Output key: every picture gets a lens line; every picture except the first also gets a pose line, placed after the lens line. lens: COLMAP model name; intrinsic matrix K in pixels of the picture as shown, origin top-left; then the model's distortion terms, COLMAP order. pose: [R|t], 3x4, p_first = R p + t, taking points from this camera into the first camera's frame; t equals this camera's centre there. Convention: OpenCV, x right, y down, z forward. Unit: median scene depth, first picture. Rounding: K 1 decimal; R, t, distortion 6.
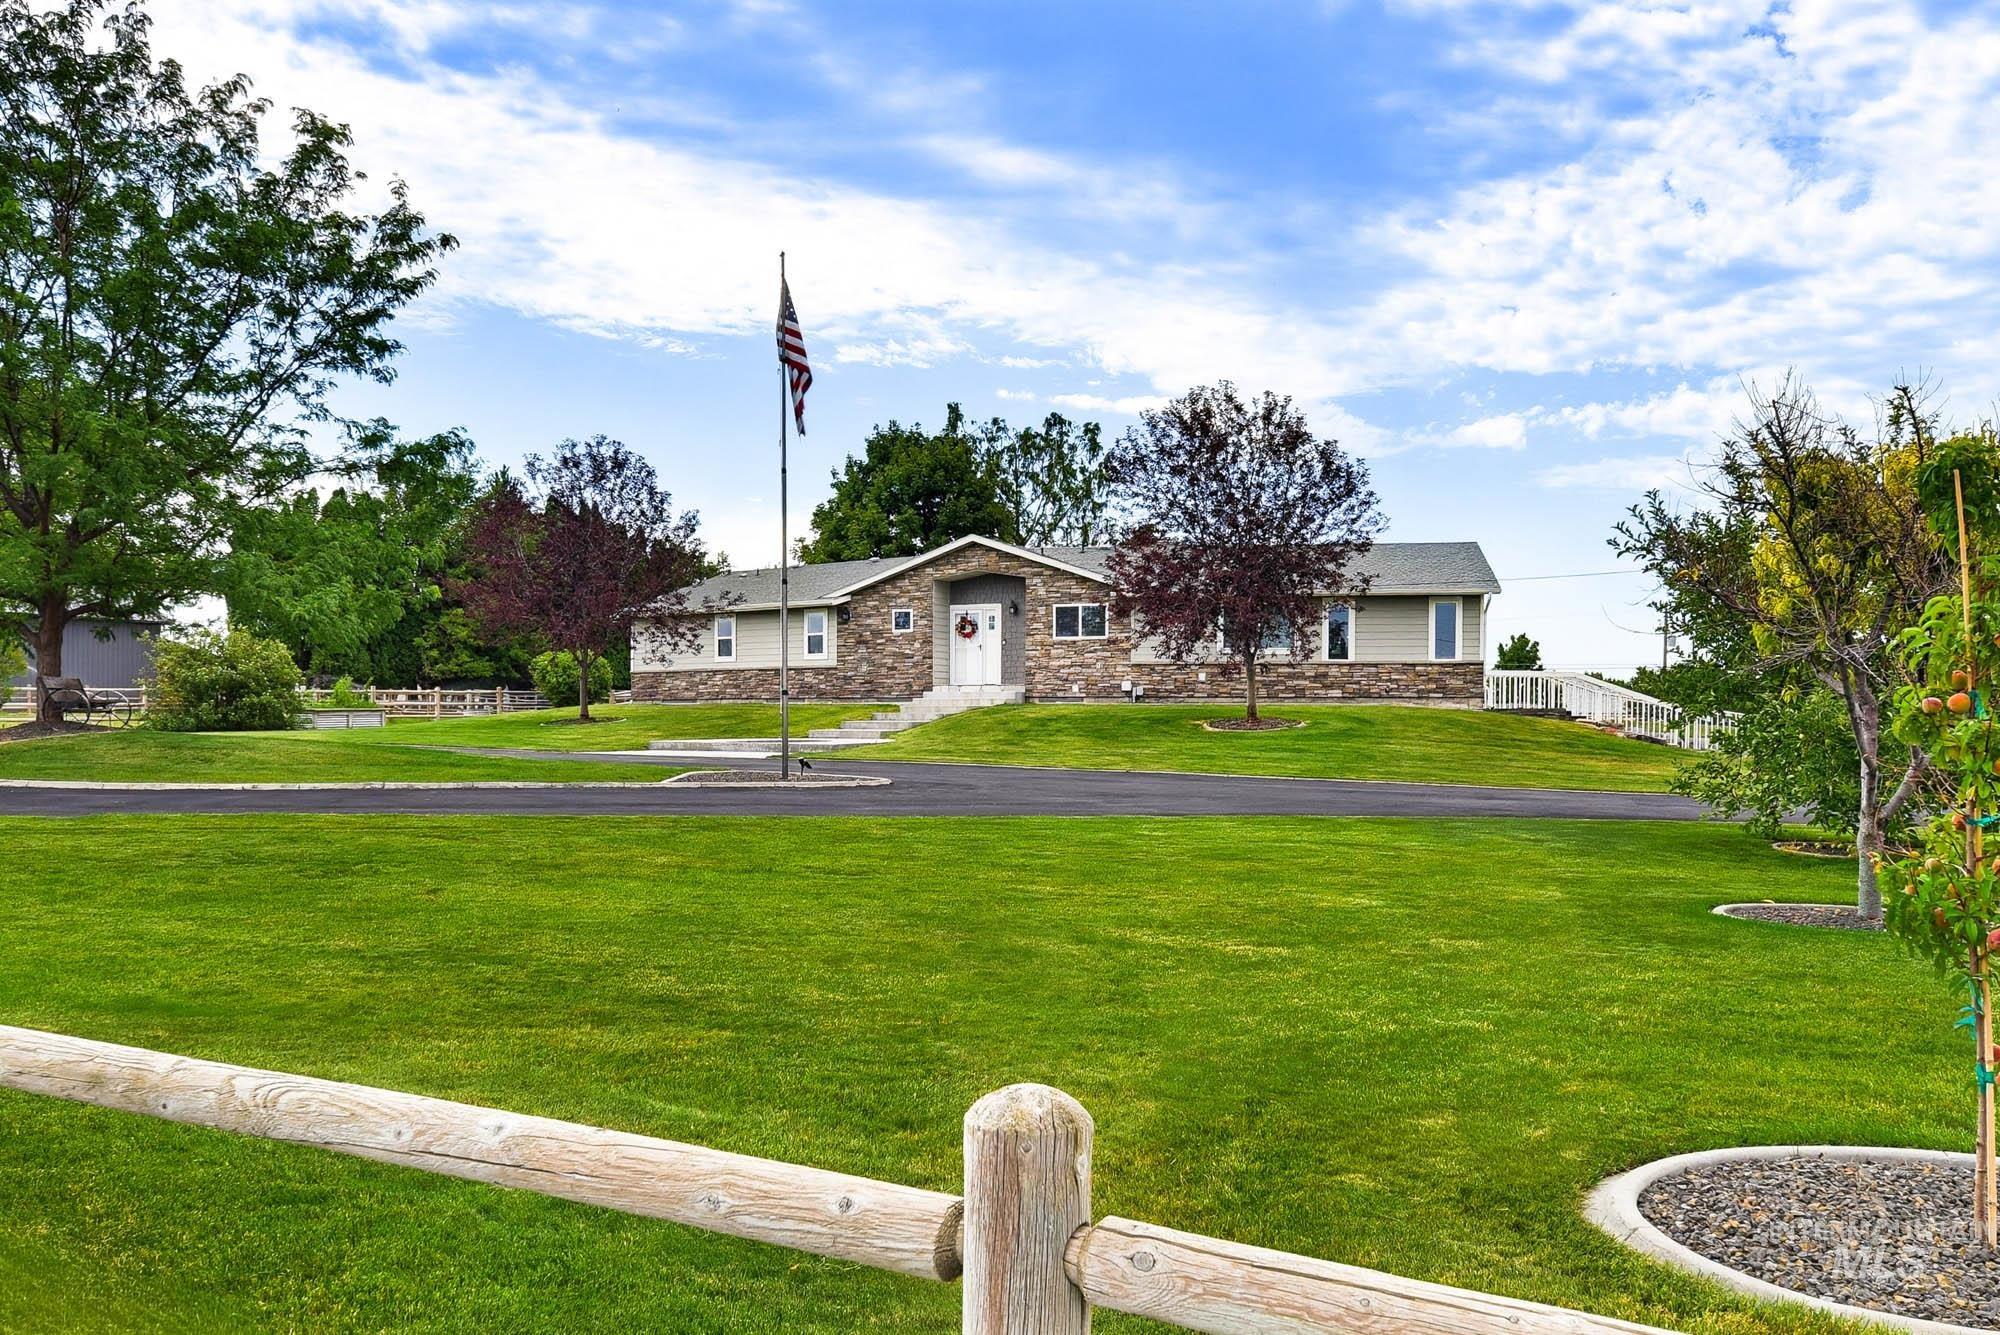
lens RADIAL K [[1400.6, 0, 1006.2], [0, 1400.6, 670.6], [0, 0, 1]] dist [-0.011647, -0.001788]
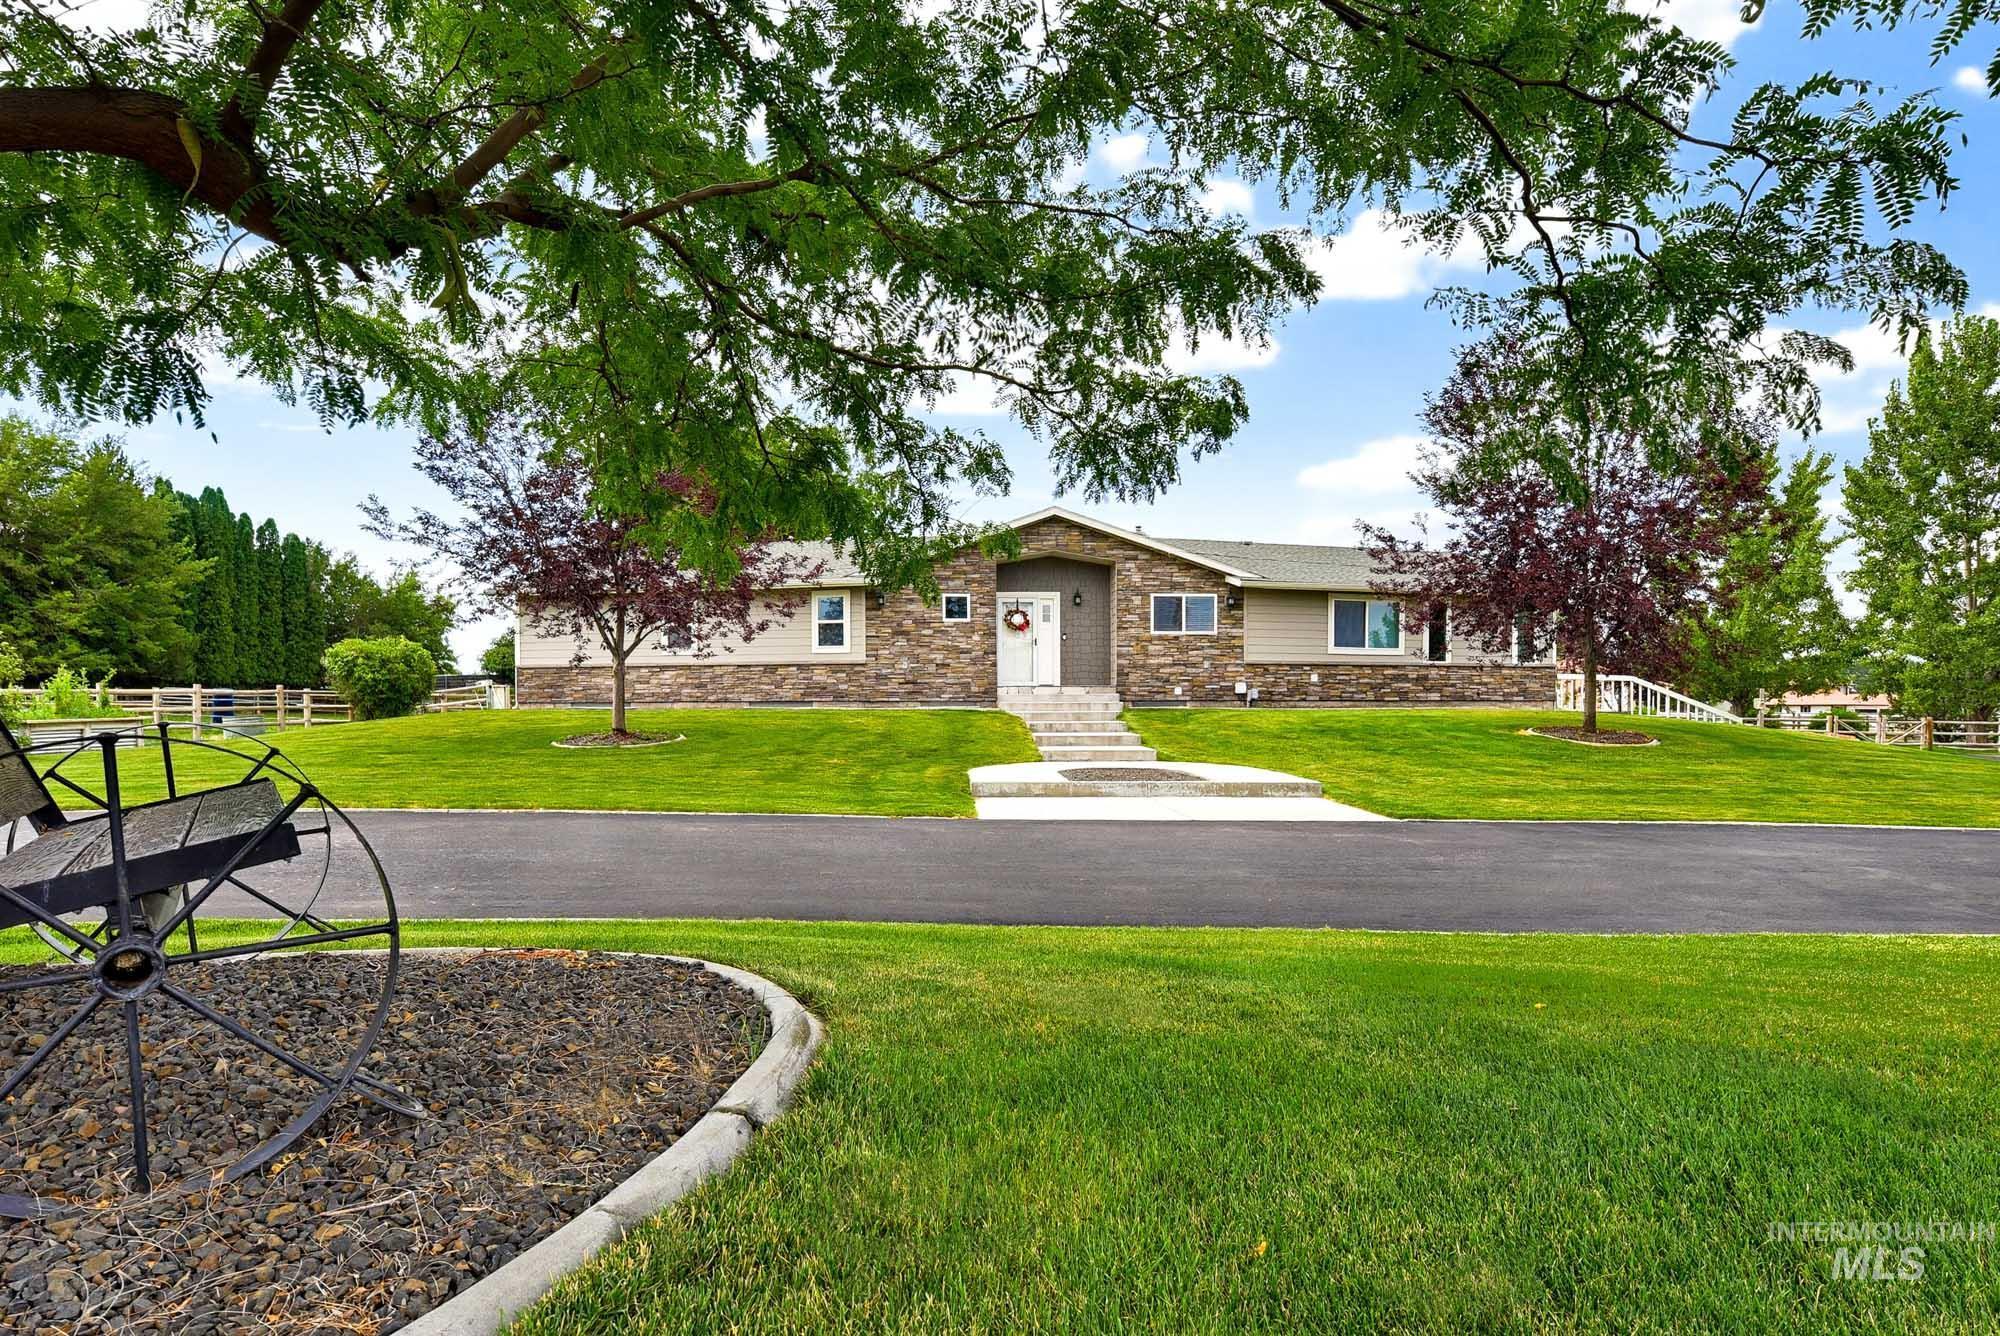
lens RADIAL K [[1076.1, 0, 997.2], [0, 1076.1, 670.5], [0, 0, 1]] dist [0.000826, 0.000408]
pose [[0.918190, 0.010483, 0.396002, -0.300754], [-0.009046, 0.999944, -0.005495, 0.004646], [-0.396038, 0.001463, 0.918233, 0.404472]]
